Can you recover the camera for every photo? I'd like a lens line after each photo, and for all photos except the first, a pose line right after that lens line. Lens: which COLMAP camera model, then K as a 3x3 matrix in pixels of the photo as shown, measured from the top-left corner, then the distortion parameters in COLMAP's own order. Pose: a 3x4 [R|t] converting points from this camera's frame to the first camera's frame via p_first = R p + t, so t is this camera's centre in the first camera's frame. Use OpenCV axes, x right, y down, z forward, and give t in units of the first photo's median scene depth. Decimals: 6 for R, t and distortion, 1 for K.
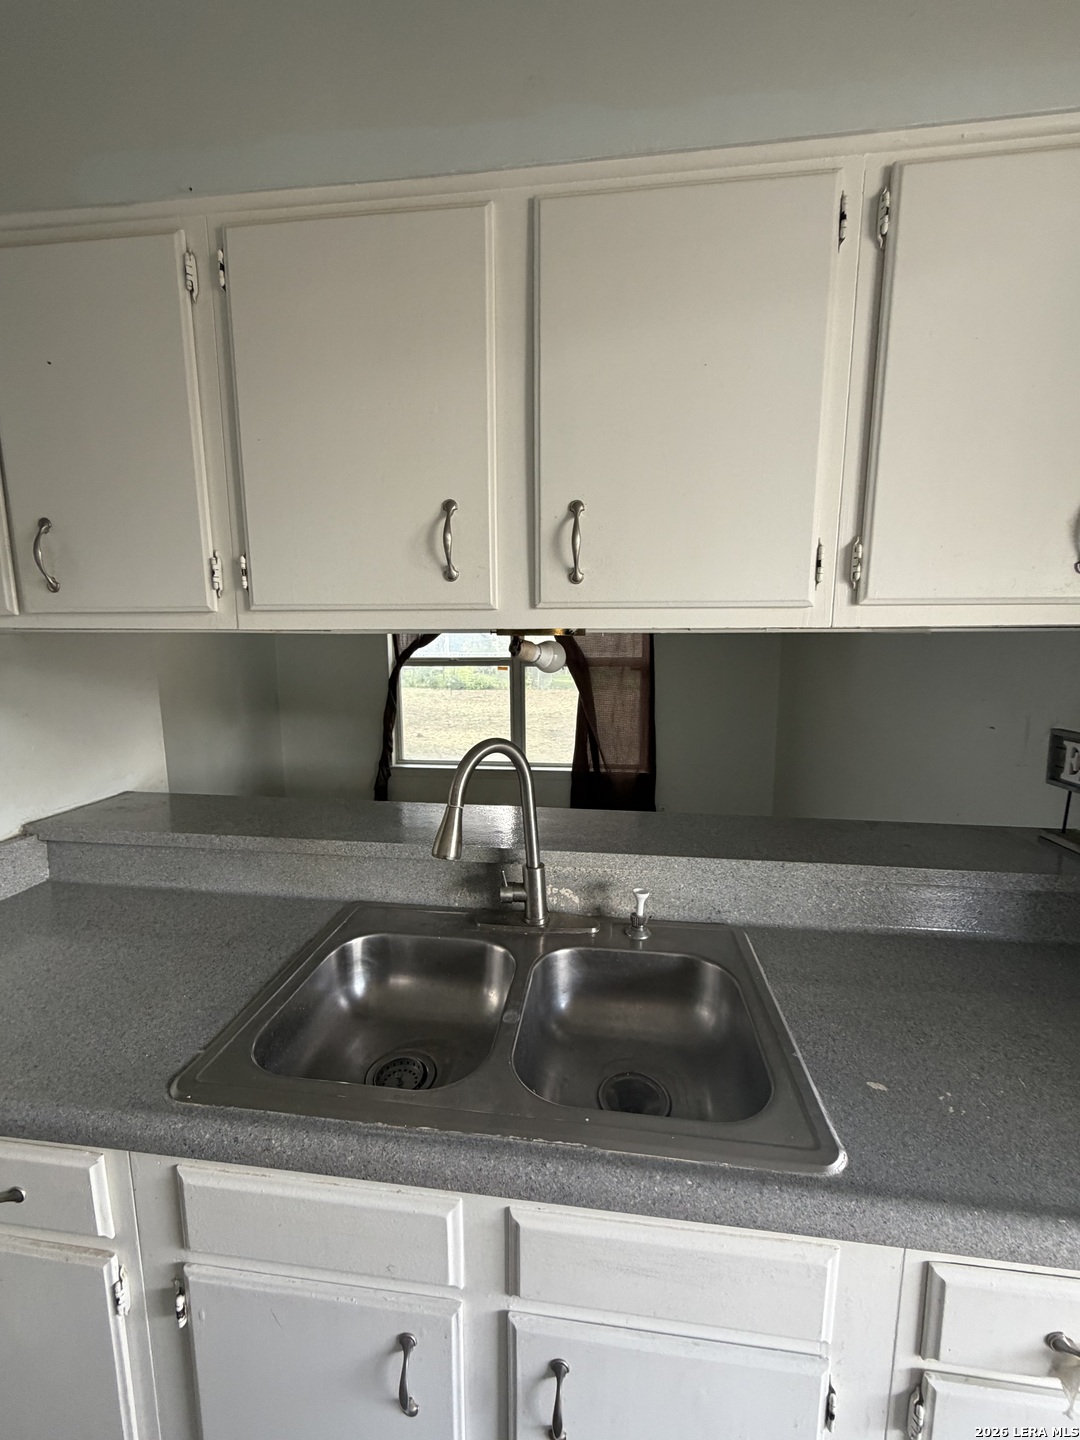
lens RADIAL K [[571.4, 0, 545.0], [0, 571.4, 717.3], [0, 0, 1]] dist [-0.000520, -0.000254]
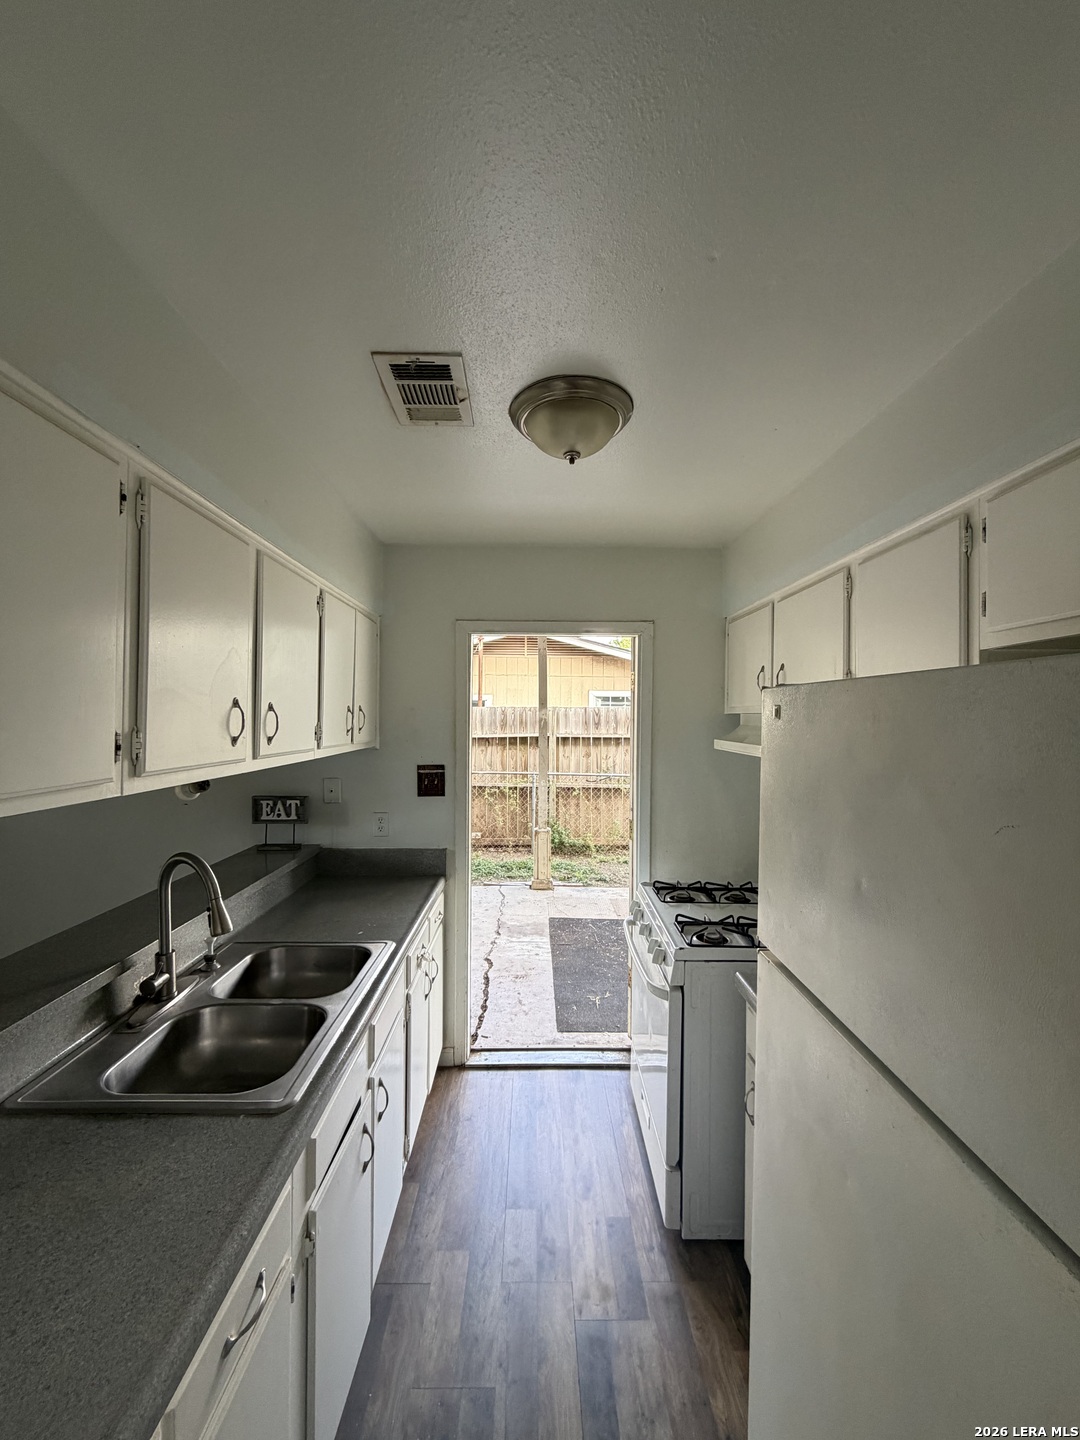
lens RADIAL K [[571.4, 0, 545.0], [0, 571.4, 717.3], [0, 0, 1]] dist [-0.000520, -0.000254]
pose [[-0.136412, 0.000685, 0.990652, -1.737046], [0.132106, 0.991081, 0.017506, -0.216082], [-0.981804, 0.133259, -0.135285, 0.327965]]
